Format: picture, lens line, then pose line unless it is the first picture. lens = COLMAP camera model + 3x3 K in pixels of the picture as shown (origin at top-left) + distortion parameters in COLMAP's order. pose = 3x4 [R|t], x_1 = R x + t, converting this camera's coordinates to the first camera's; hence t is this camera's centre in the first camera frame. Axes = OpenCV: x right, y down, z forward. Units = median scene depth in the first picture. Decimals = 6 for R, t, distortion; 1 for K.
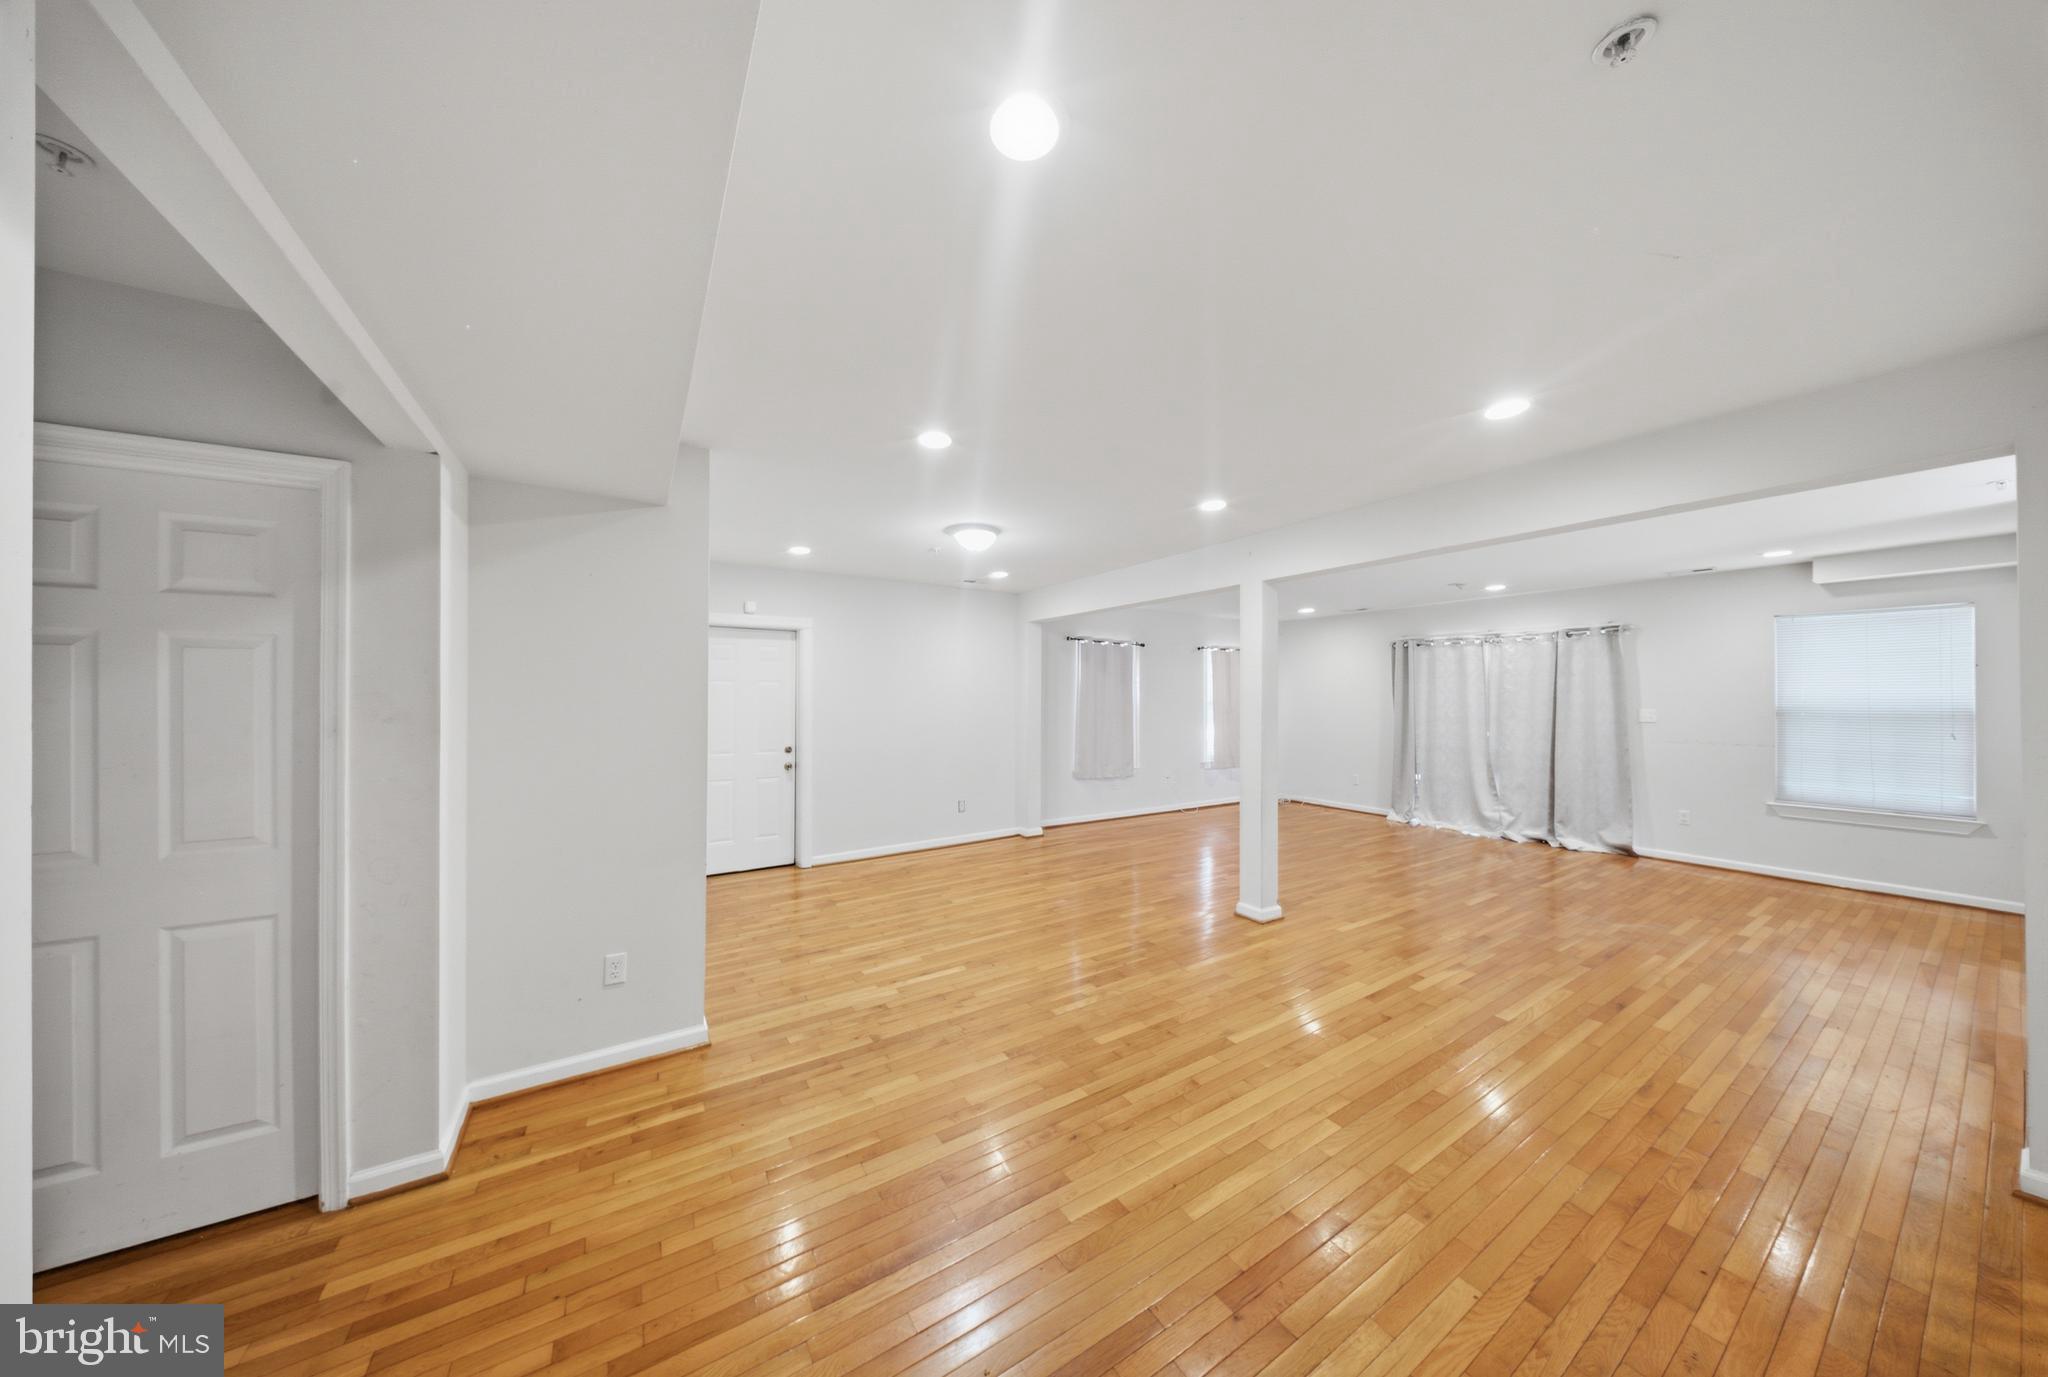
lens RADIAL K [[630.2, 0, 1023.6], [0, 630.2, 698.6], [0, 0, 1]] dist [0.000003, -0.000013]
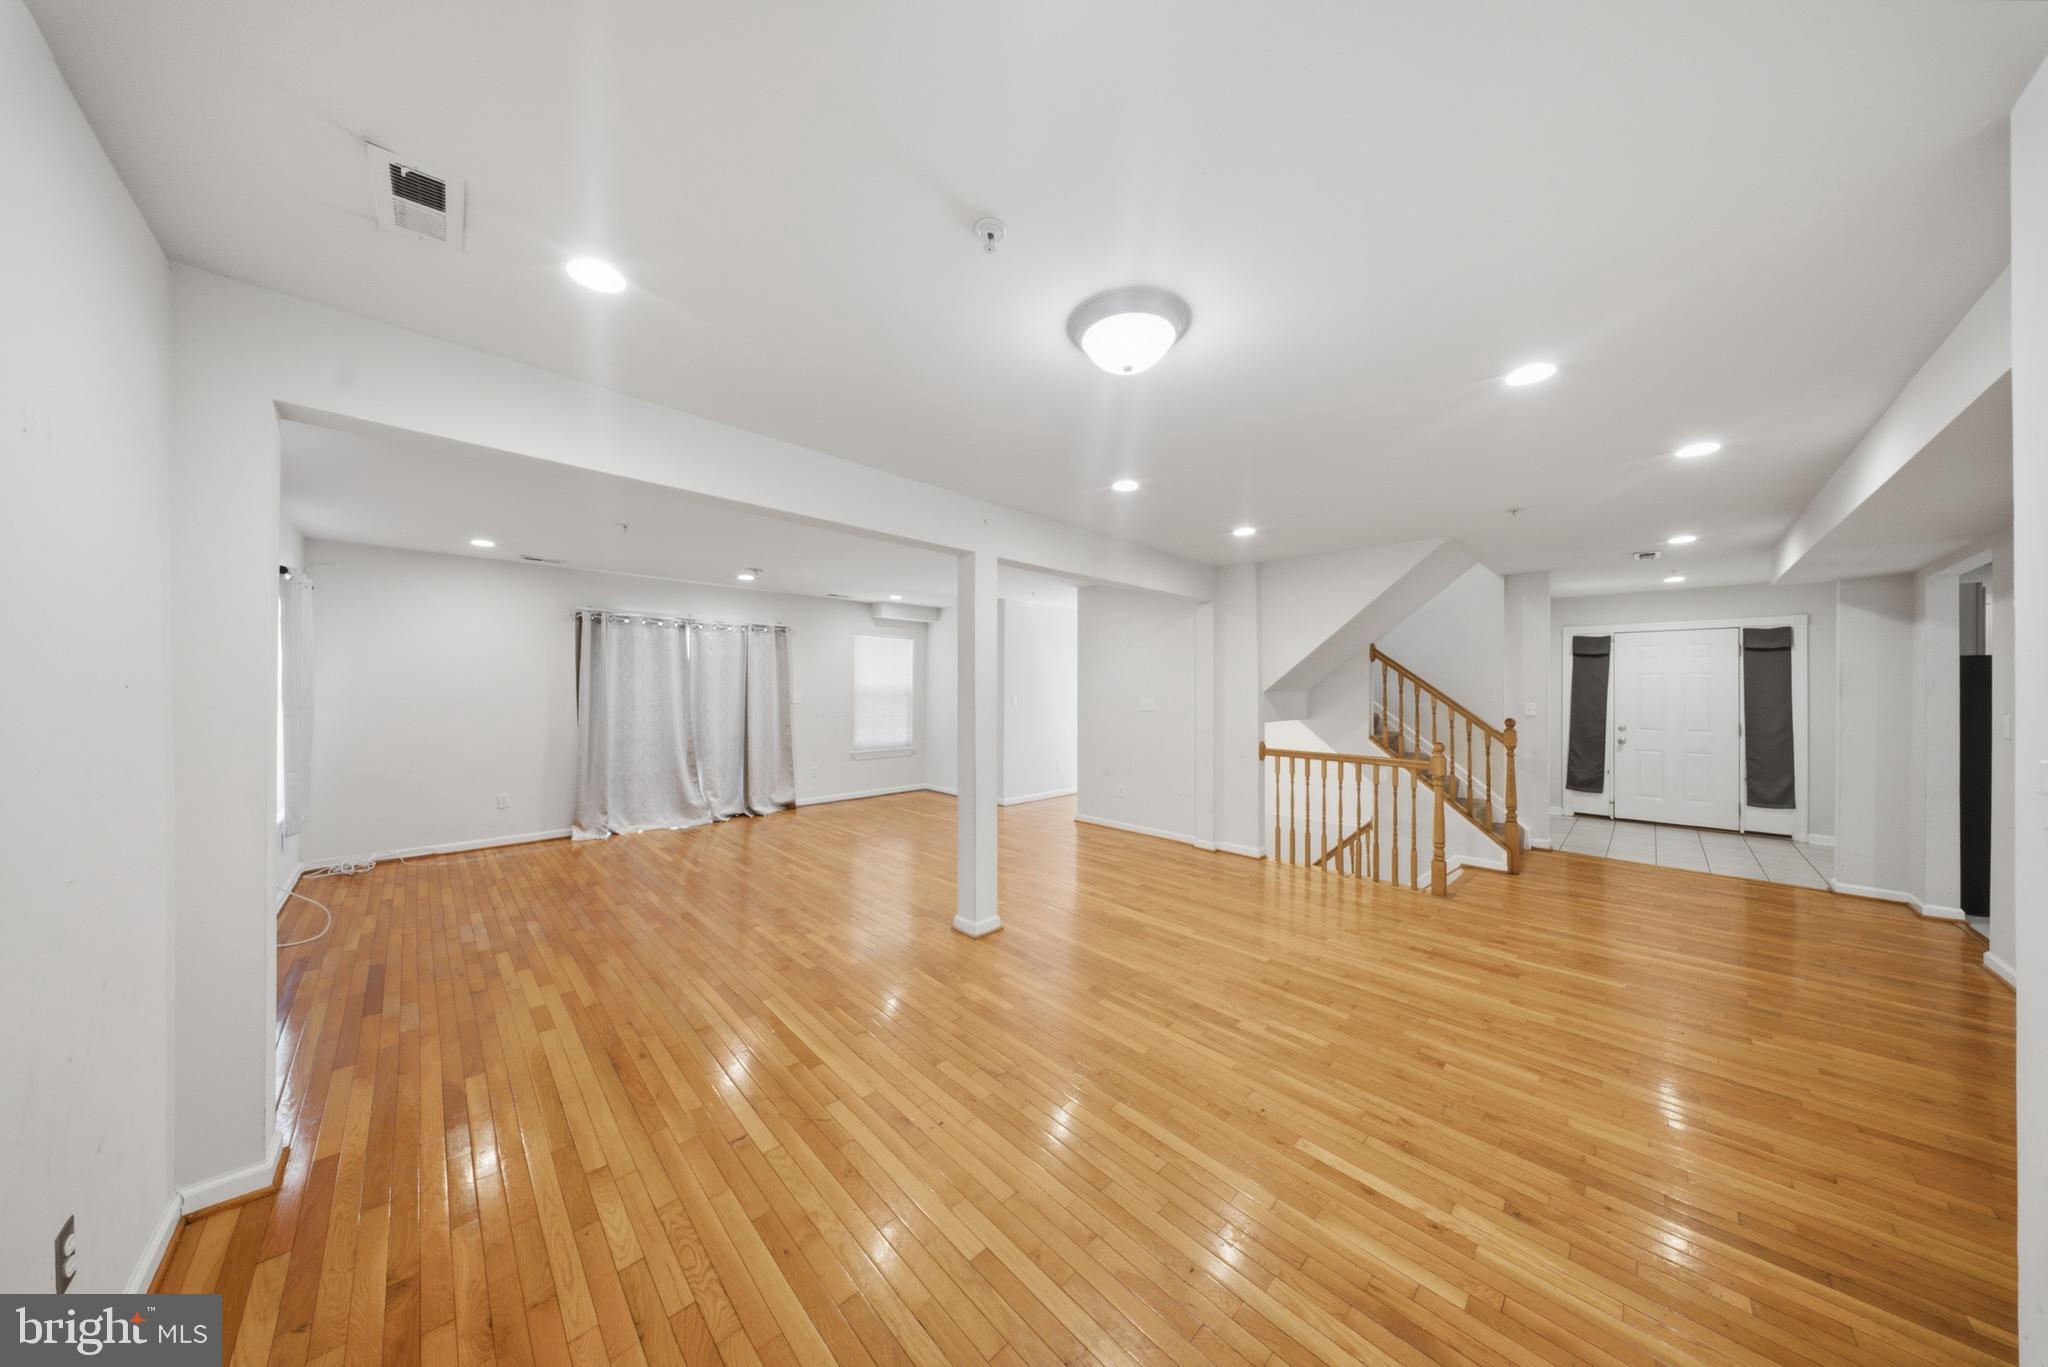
lens RADIAL K [[617.9, 0, 1019.8], [0, 617.9, 684.7], [0, 0, 1]] dist [0.001392, -0.000250]
pose [[-0.211556, -0.000213, 0.977366, -0.344411], [-0.003244, 0.999995, -0.000485, -0.001086], [-0.977361, -0.003273, -0.211555, 0.784444]]
